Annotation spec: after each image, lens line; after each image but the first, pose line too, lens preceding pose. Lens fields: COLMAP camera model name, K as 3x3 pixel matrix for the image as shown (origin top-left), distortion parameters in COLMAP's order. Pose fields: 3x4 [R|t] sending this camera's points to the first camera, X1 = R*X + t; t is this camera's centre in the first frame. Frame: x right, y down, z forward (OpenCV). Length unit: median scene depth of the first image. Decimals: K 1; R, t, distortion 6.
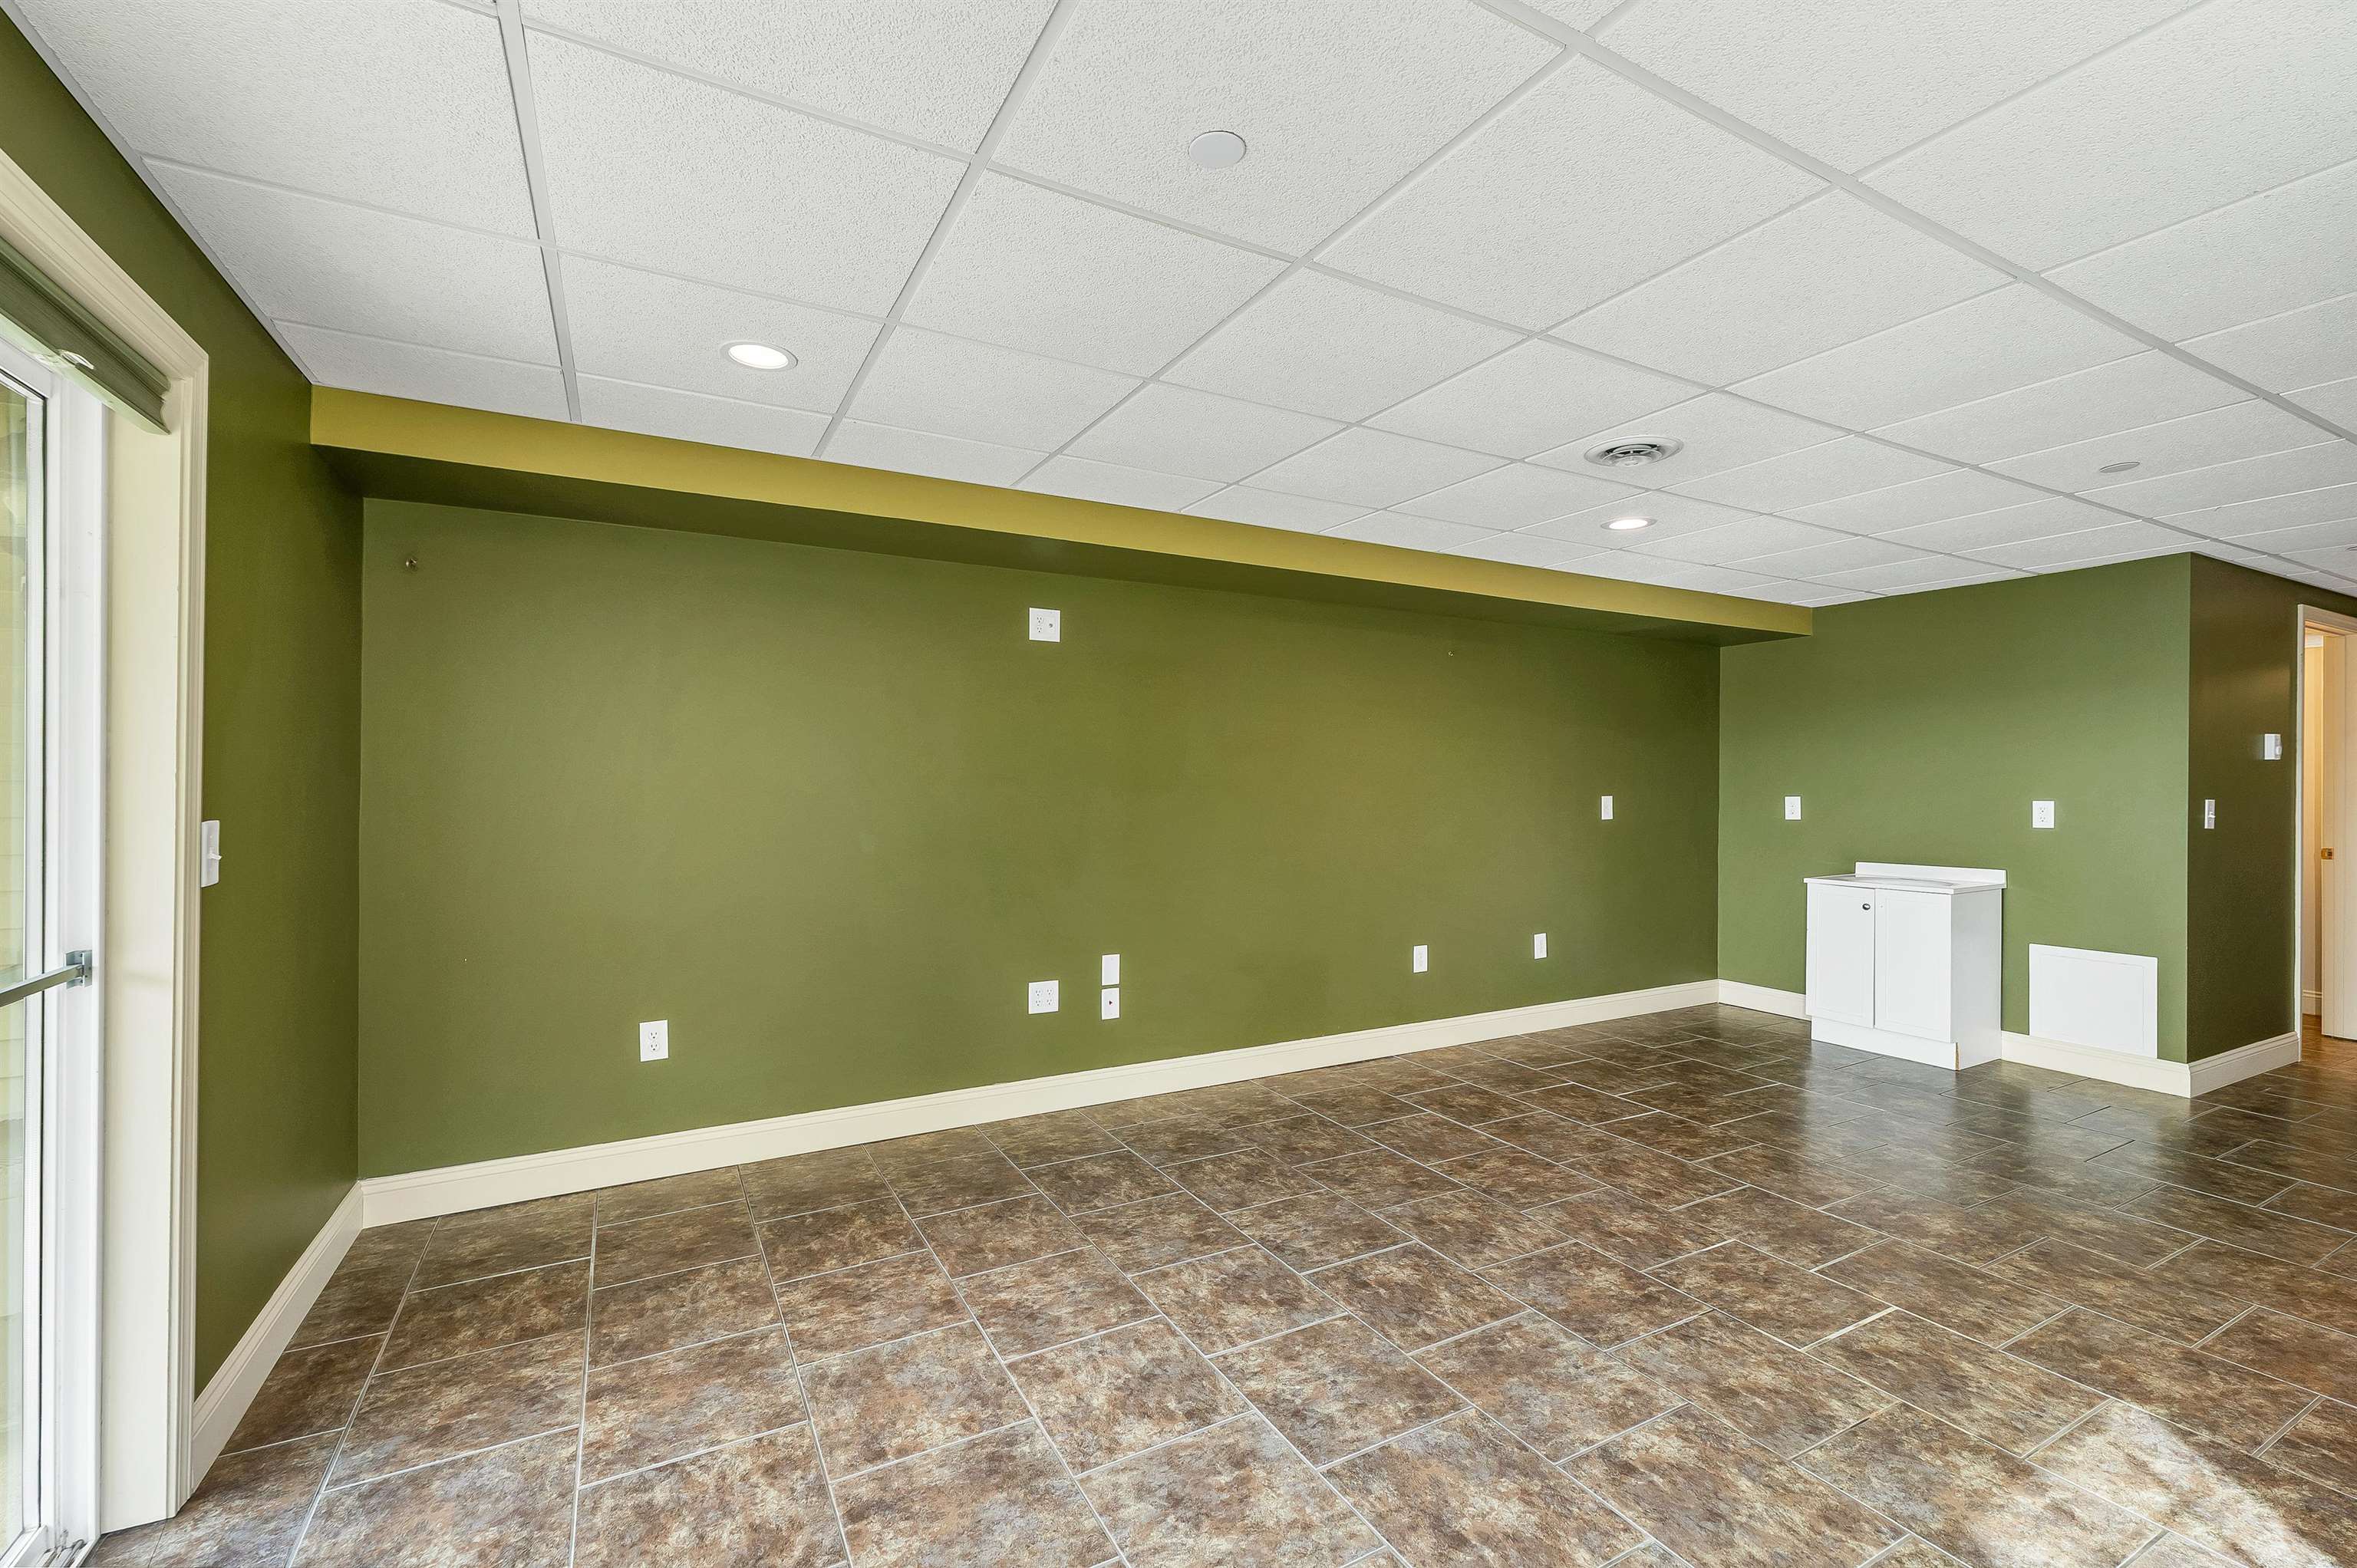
lens RADIAL K [[988.1, 0, 1173.2], [0, 988.1, 778.2], [0, 0, 1]] dist [-0.002041, -0.000647]
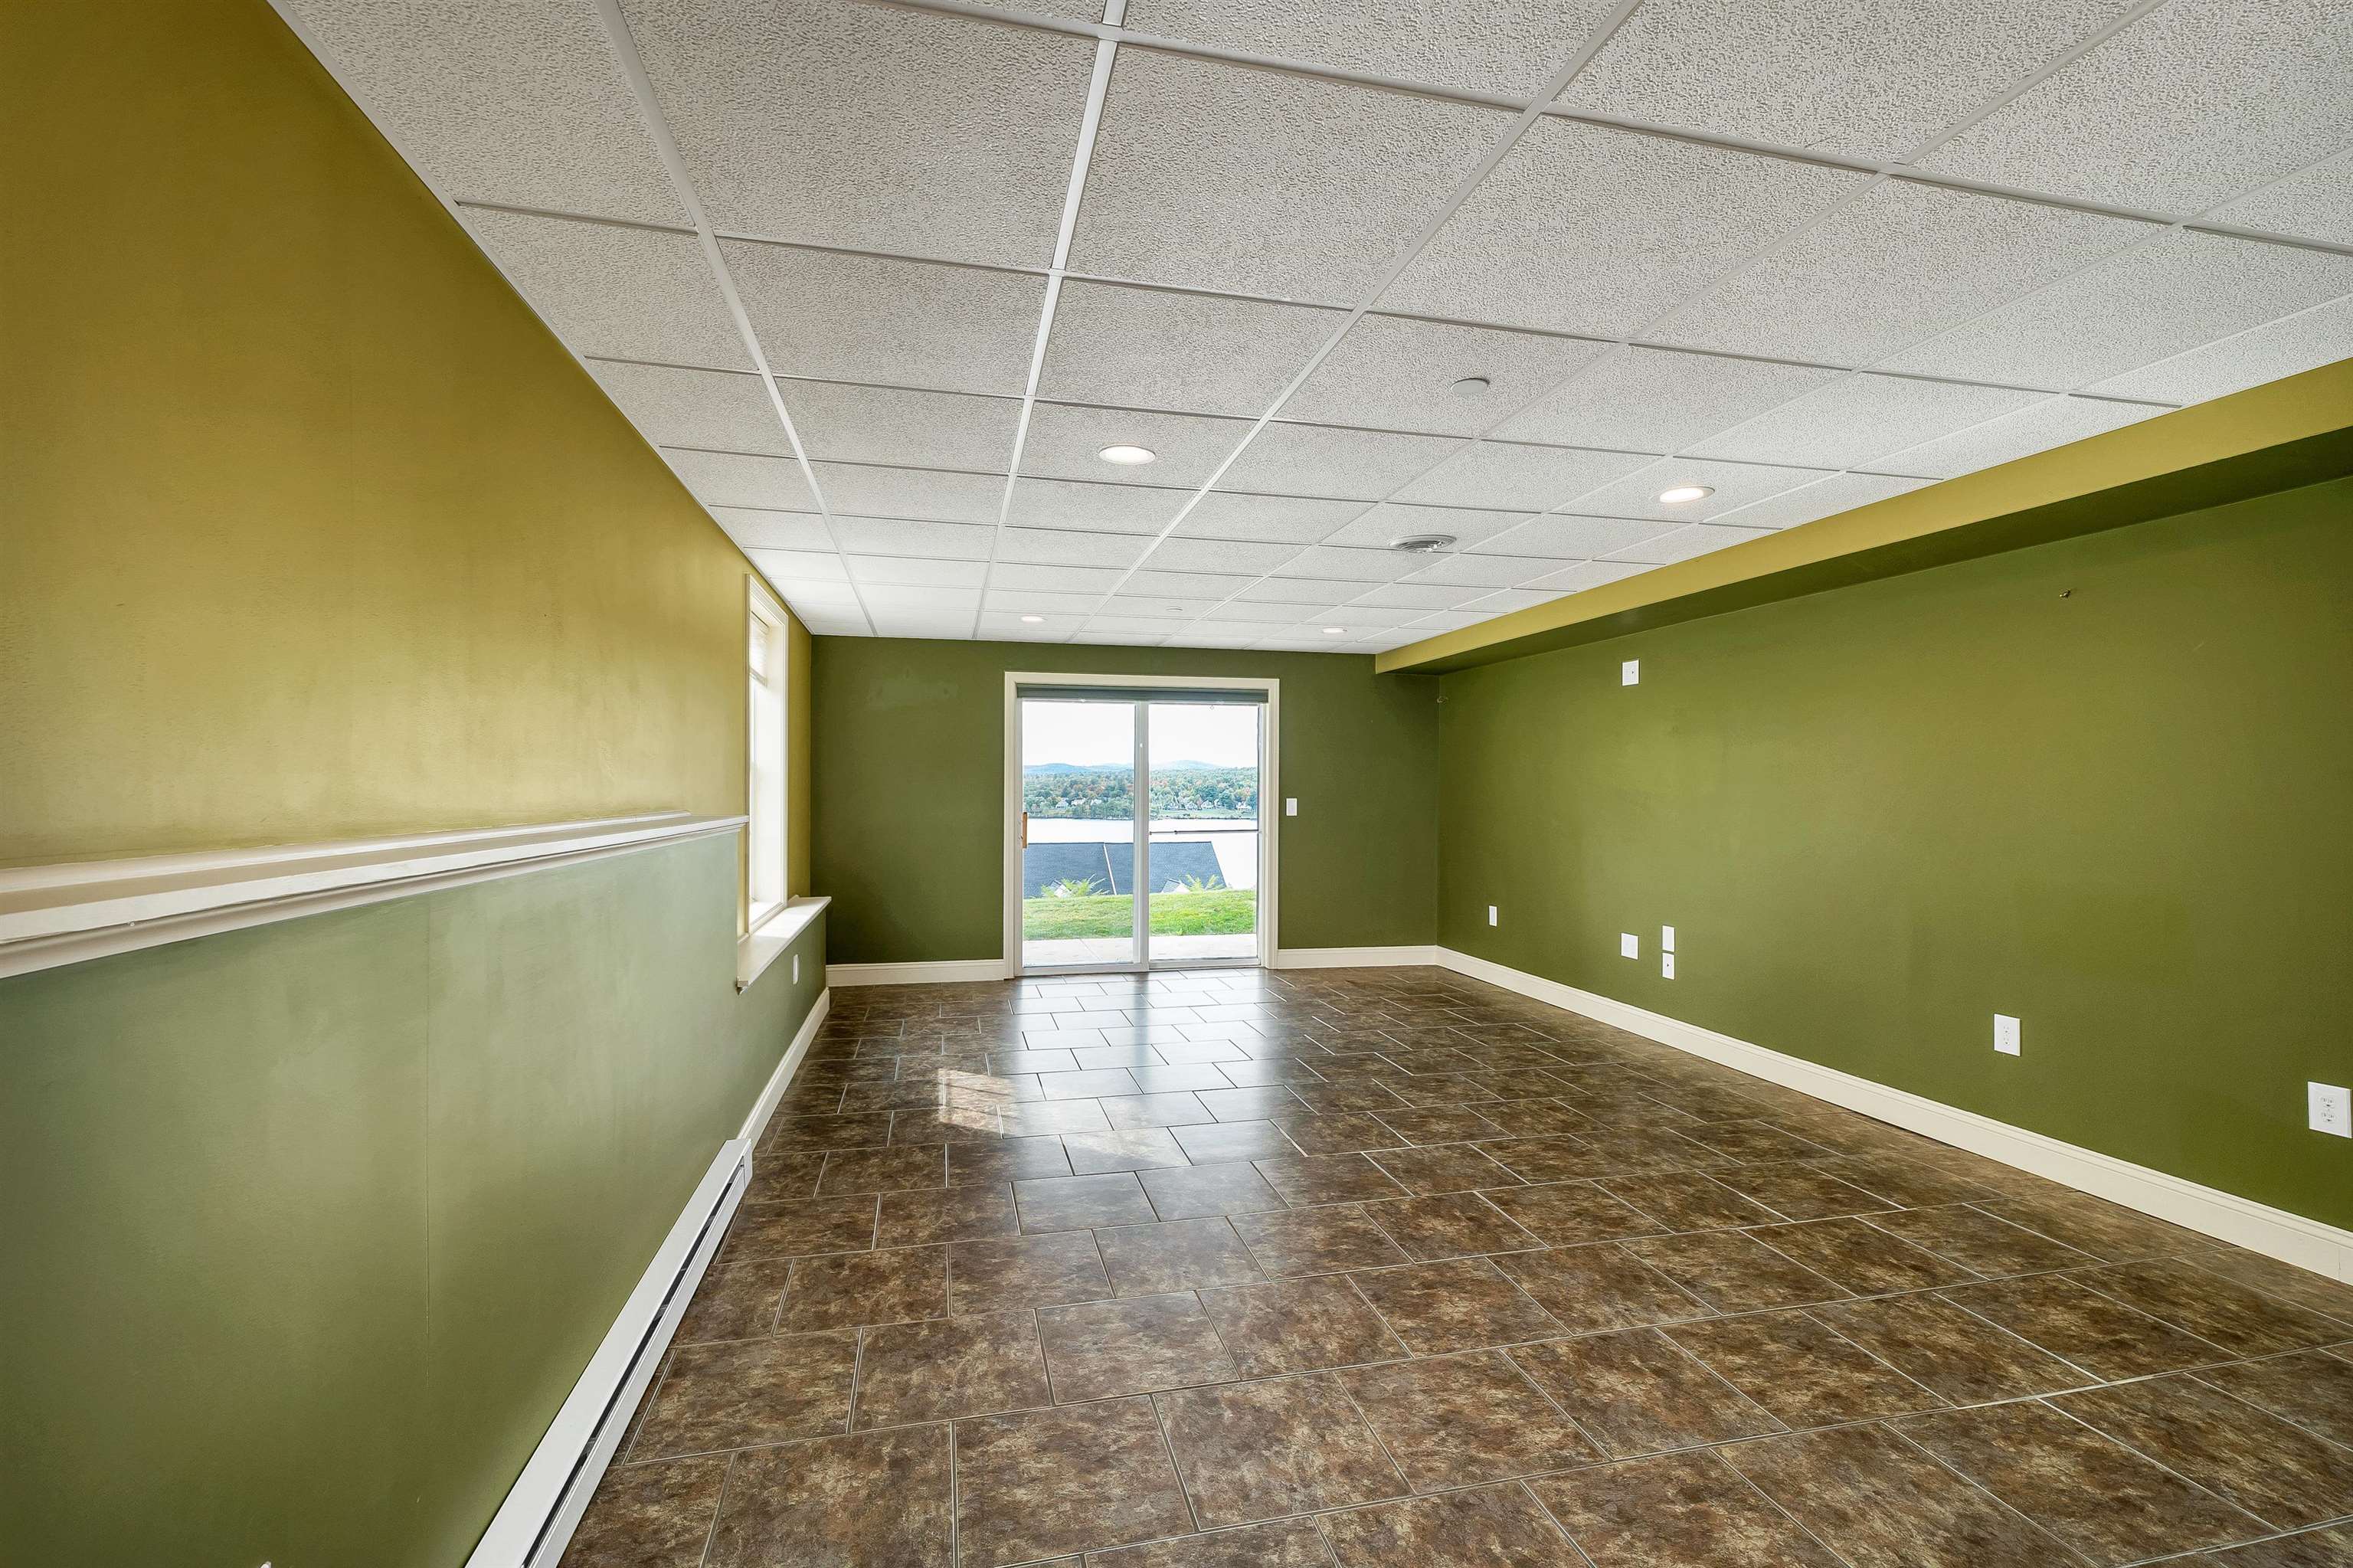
lens RADIAL K [[1023.9, 0, 1176.5], [0, 1023.9, 784.0], [0, 0, 1]] dist [0.000675, 0.000038]
pose [[-0.254880, -0.005540, -0.966957, 1.979380], [0.001574, 0.999980, -0.006144, 0.007327], [0.966971, -0.003088, -0.254866, 1.070609]]
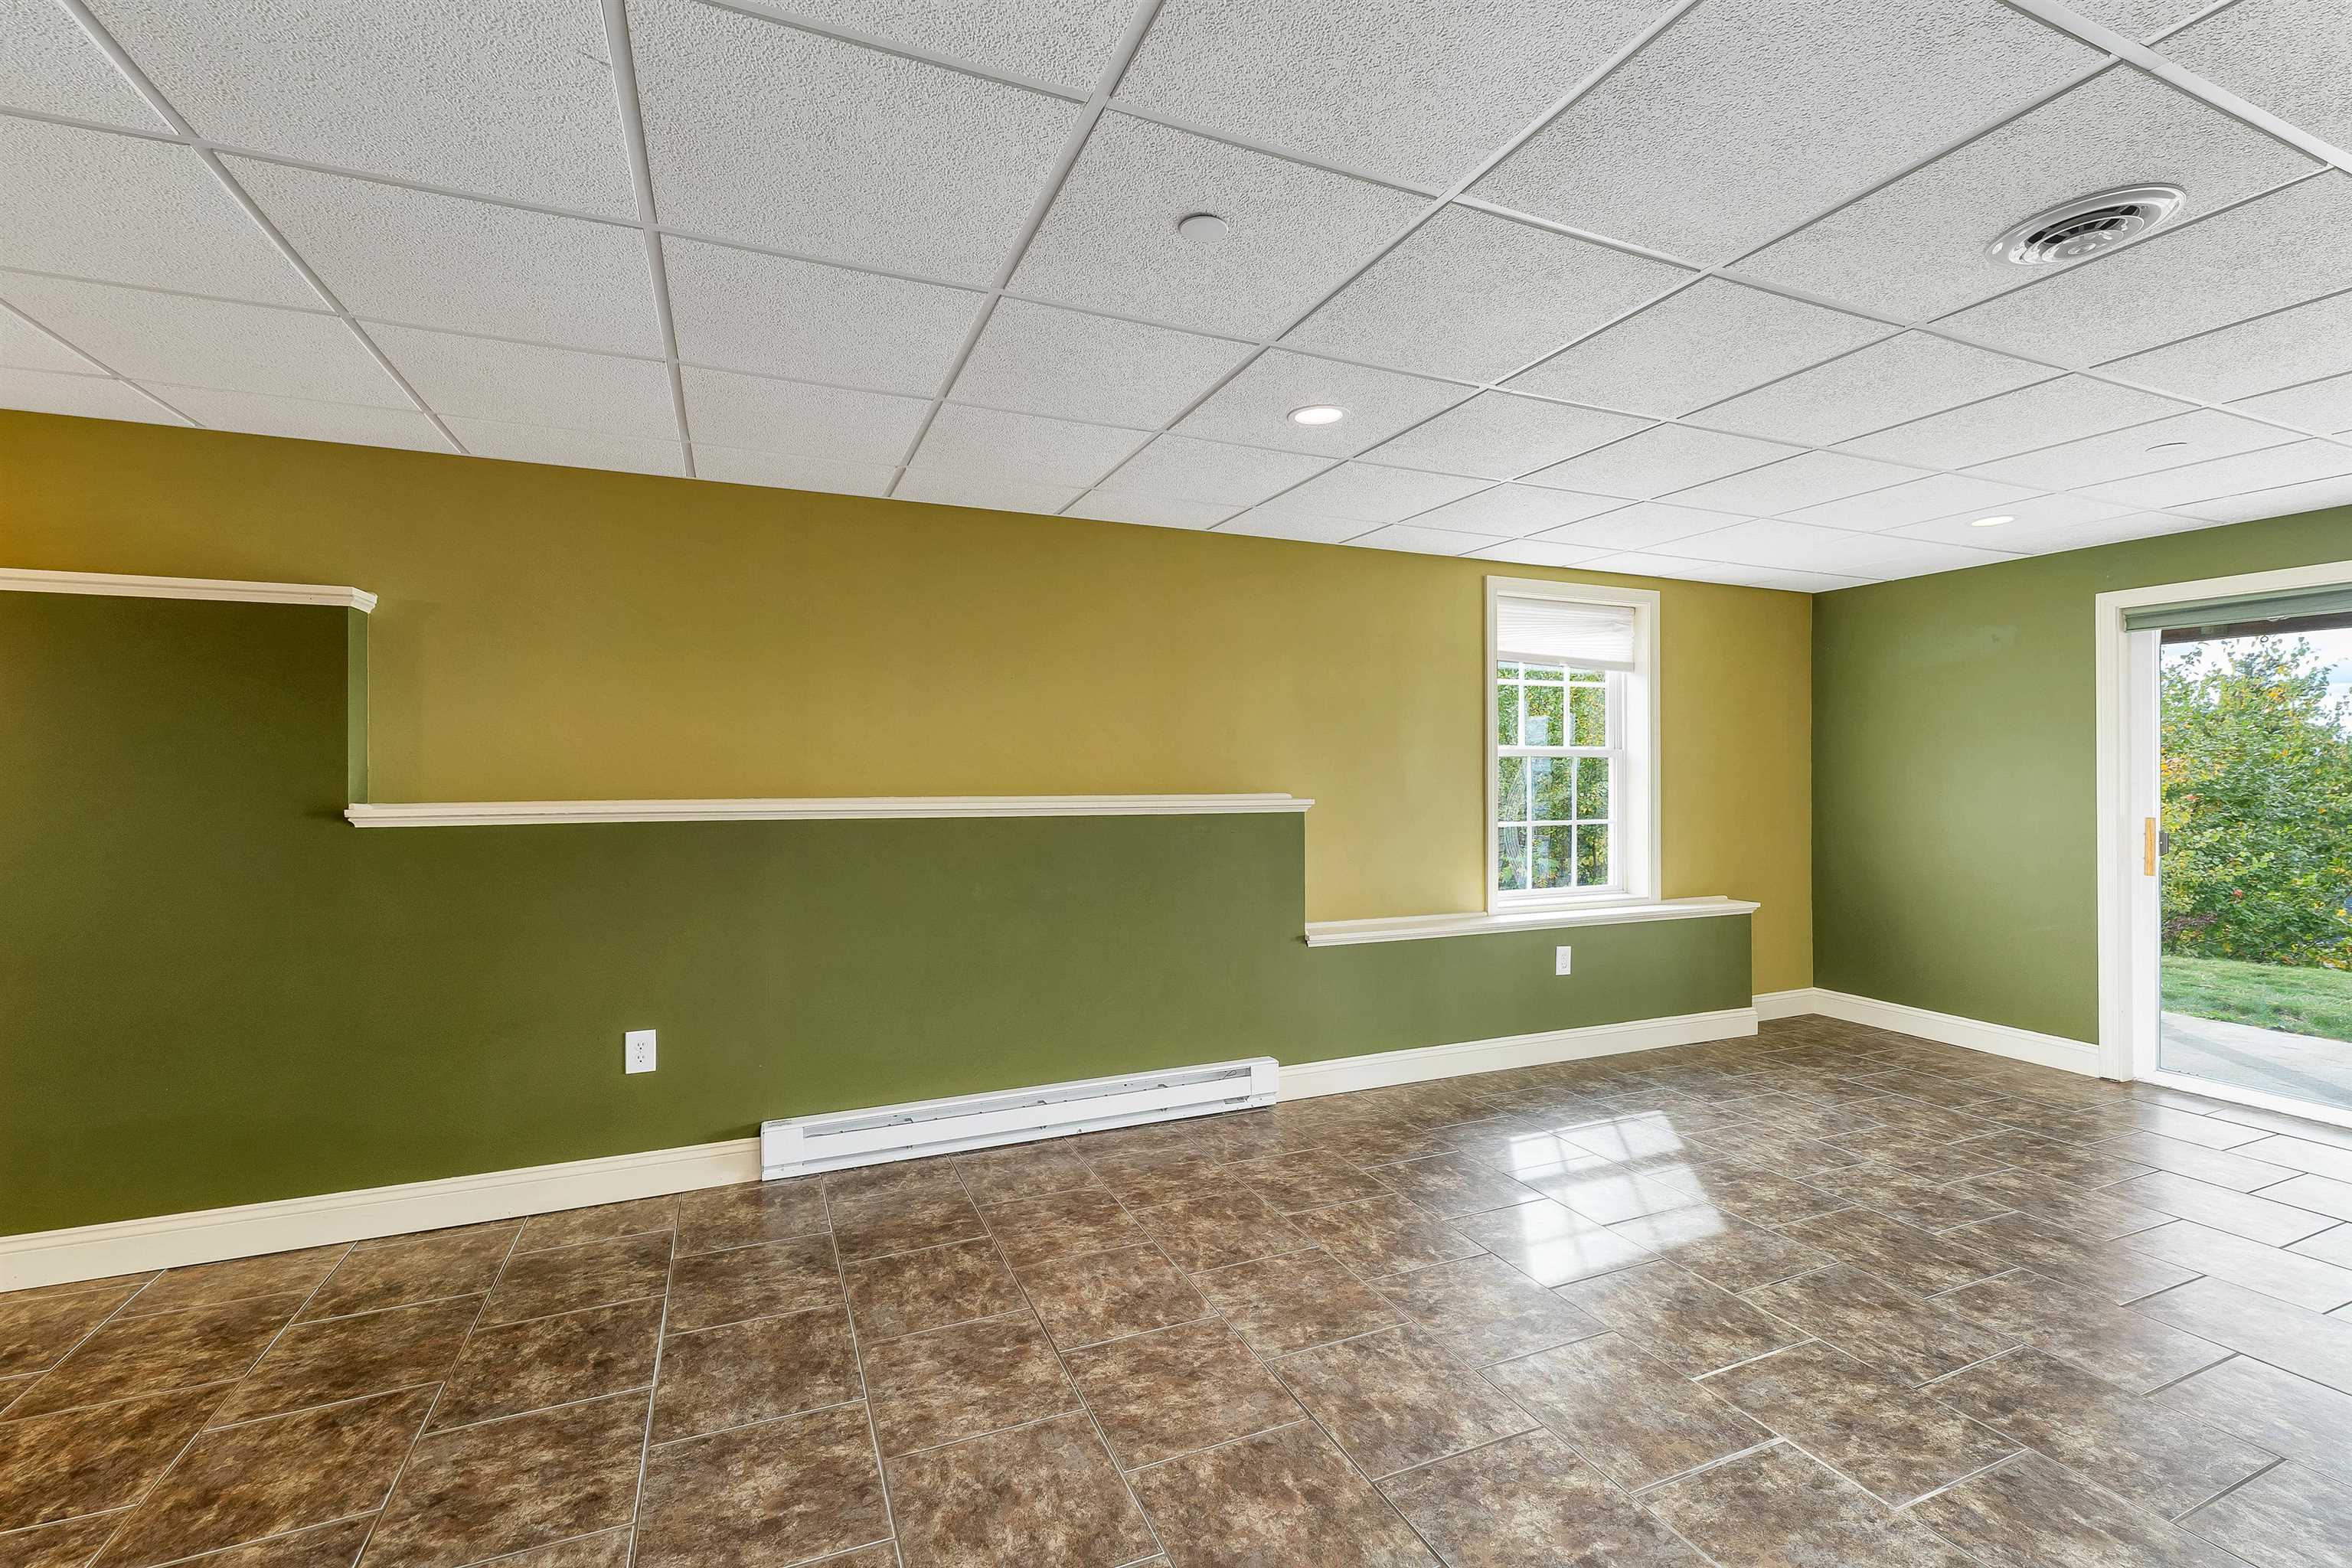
lens RADIAL K [[997.6, 0, 1137.9], [0, 997.6, 771.0], [0, 0, 1]] dist [0.003001, -0.000091]
pose [[-0.994374, -0.001473, 0.105919, 1.010604], [-0.002029, 0.999985, -0.005135, 0.000597], [-0.105910, -0.005321, -0.994361, 1.735100]]
